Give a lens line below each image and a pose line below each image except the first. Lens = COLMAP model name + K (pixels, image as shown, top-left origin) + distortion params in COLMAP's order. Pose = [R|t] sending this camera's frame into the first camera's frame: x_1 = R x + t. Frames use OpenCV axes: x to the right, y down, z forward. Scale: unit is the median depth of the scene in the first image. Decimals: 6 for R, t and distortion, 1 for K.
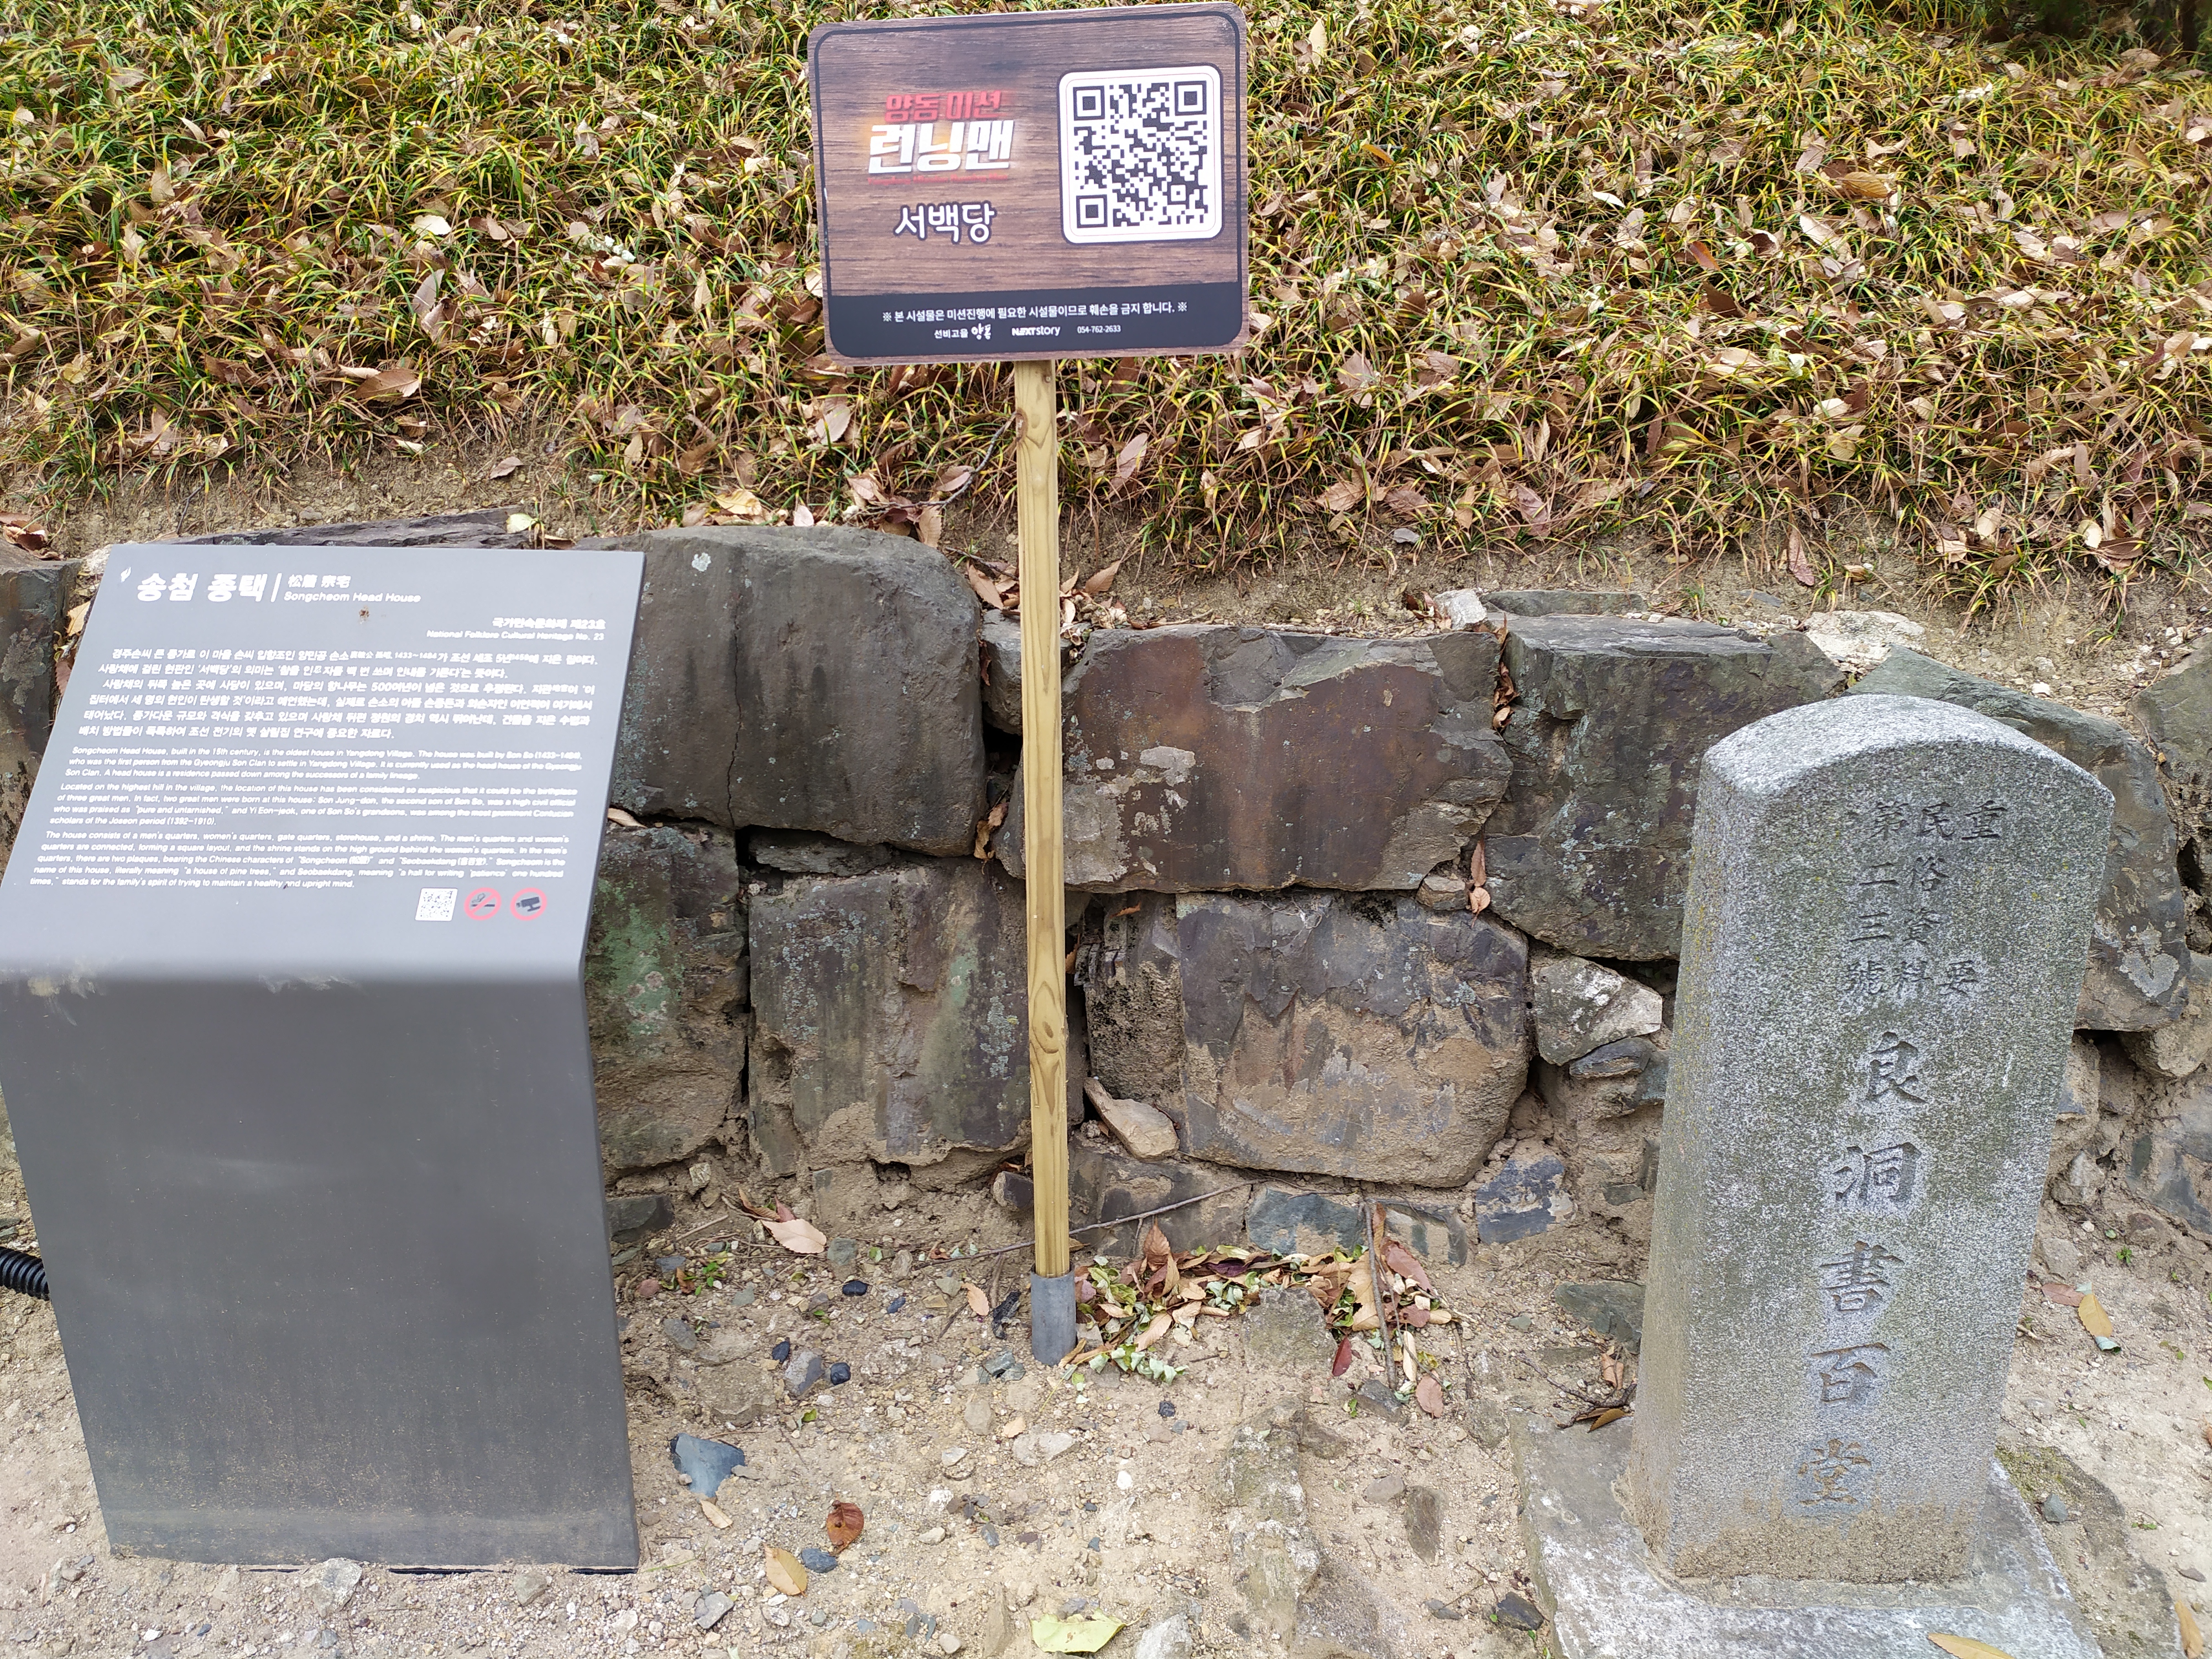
lens RADIAL K [[1624.3, 0, 1106.0], [0, 1624.3, 829.5], [0, 0, 1]] dist [0.085149, -0.106391]
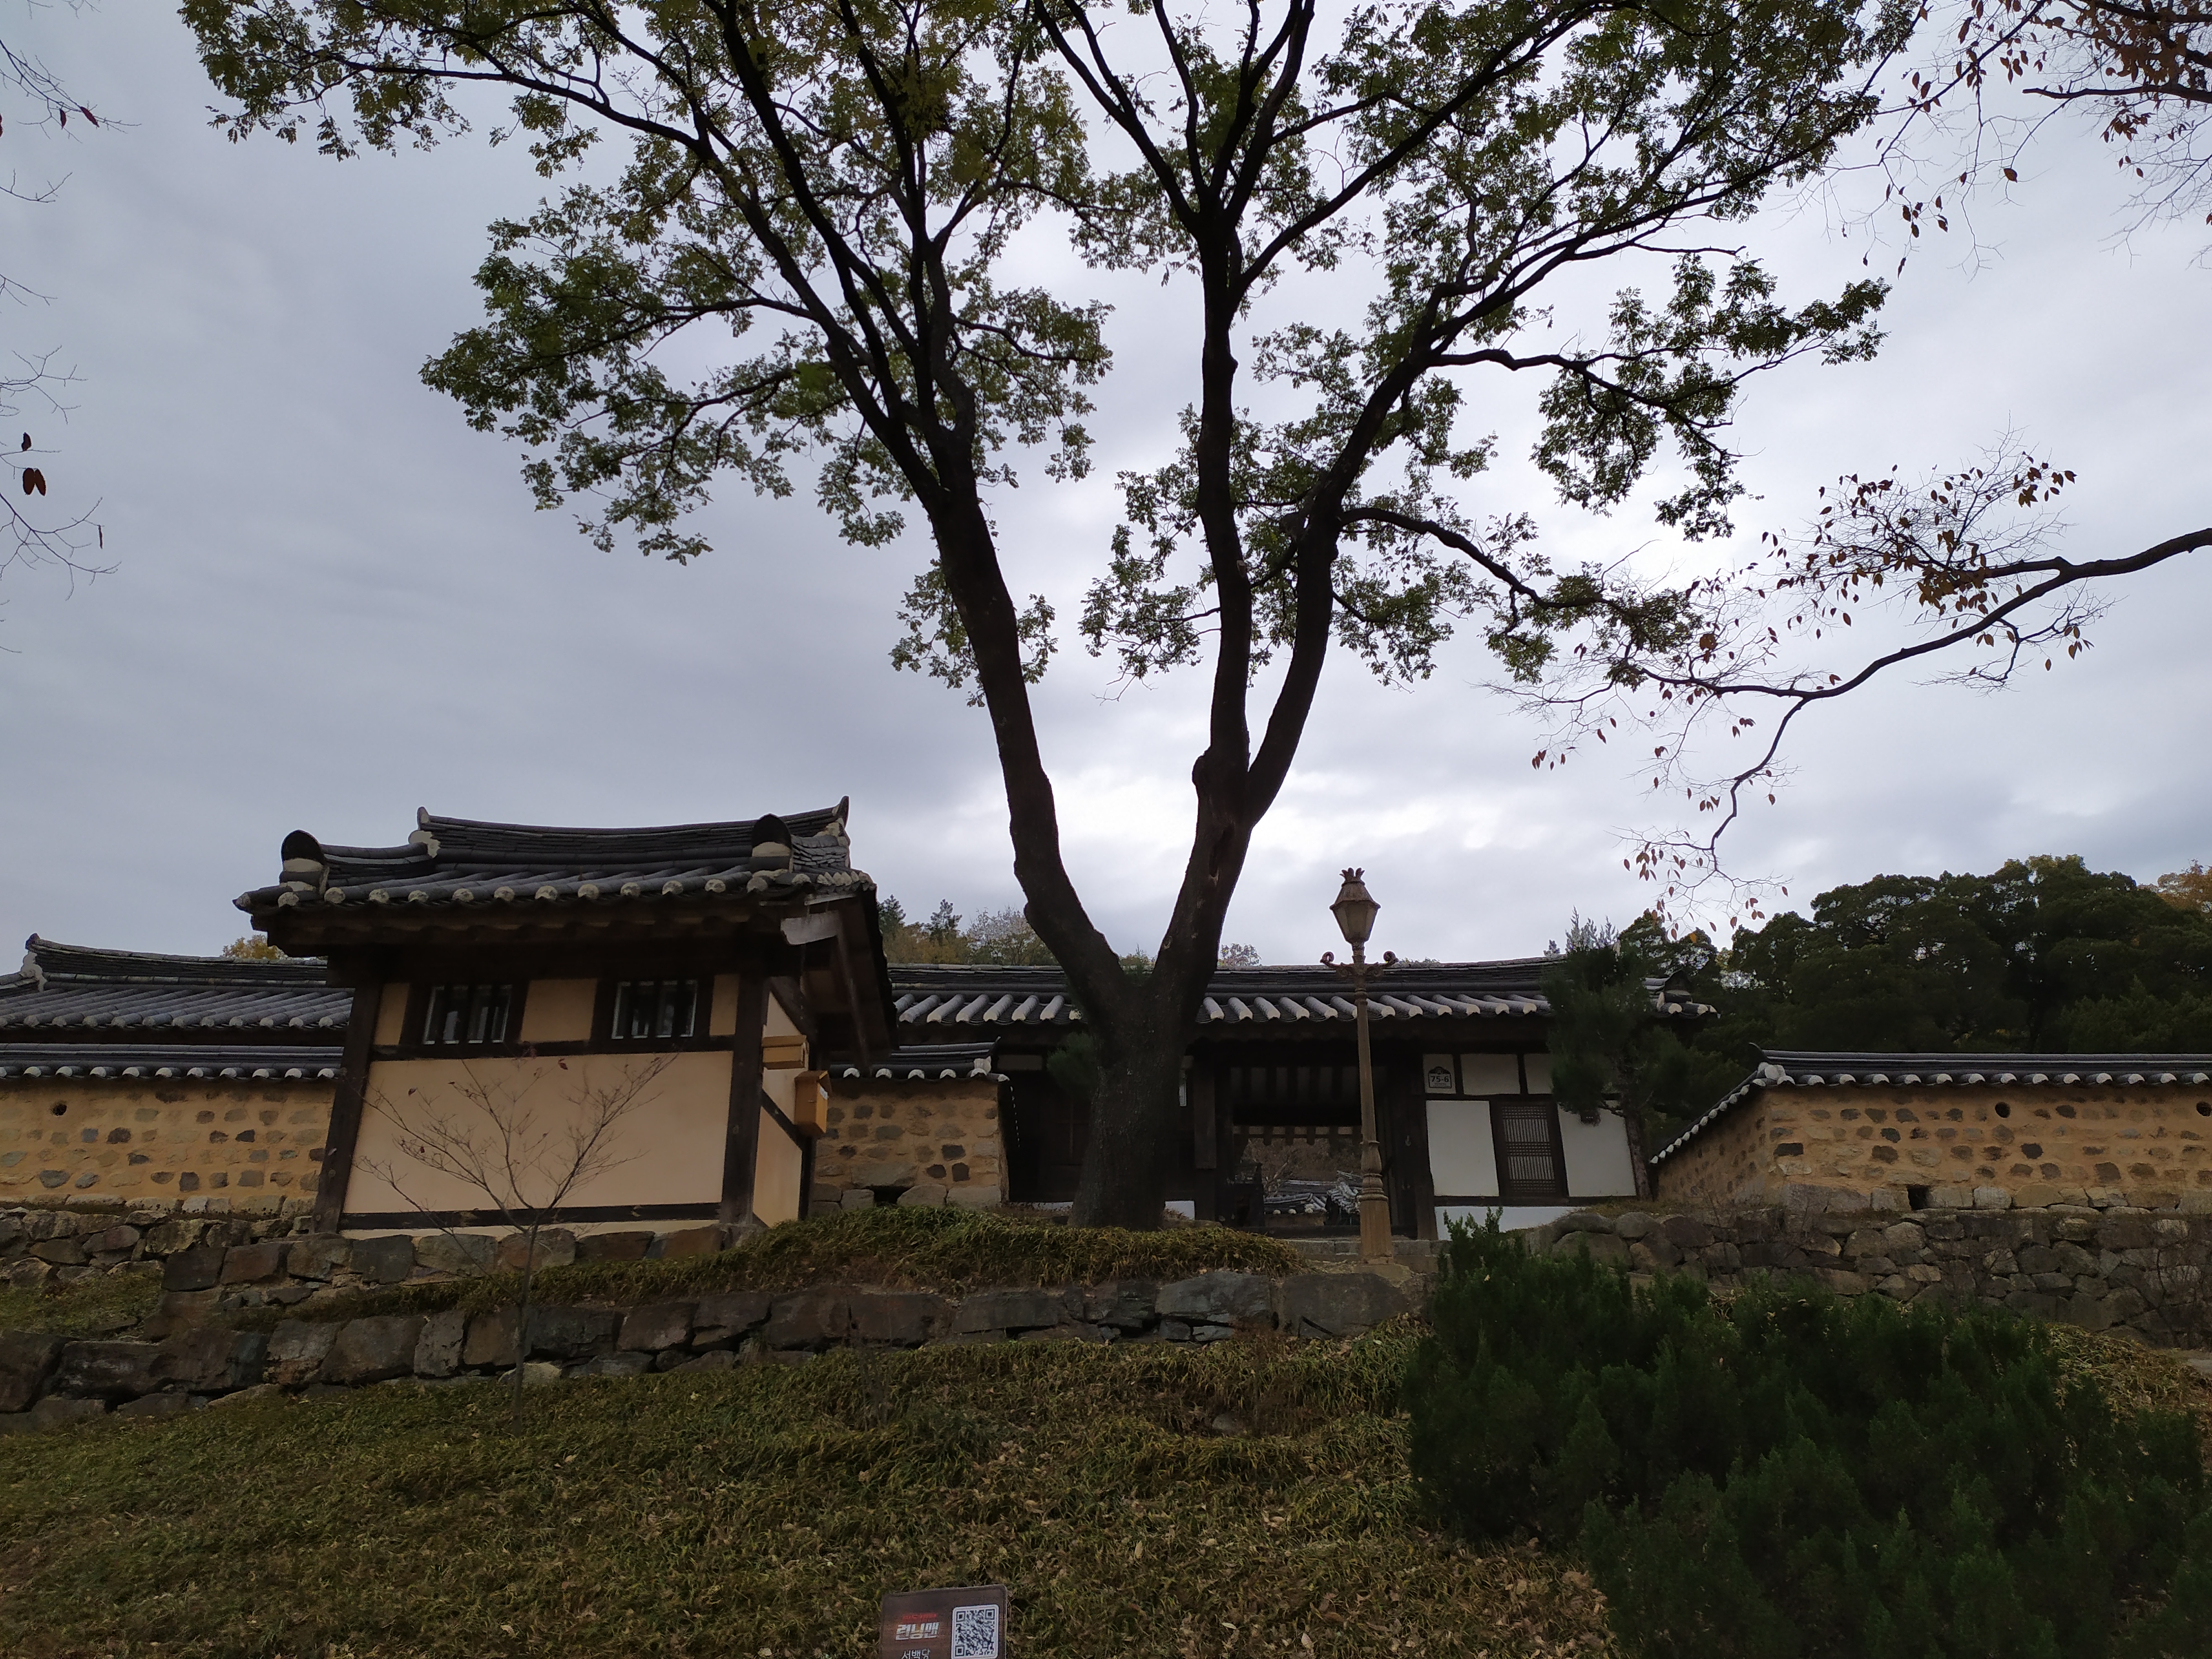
lens RADIAL K [[1624.3, 0, 1106.0], [0, 1624.3, 829.5], [0, 0, 1]] dist [0.085149, -0.106391]
pose [[0.983991, -0.095010, -0.150777, 0.656426], [-0.035843, 0.723246, -0.689660, 0.488890], [0.174574, 0.684024, 0.708262, -1.688309]]
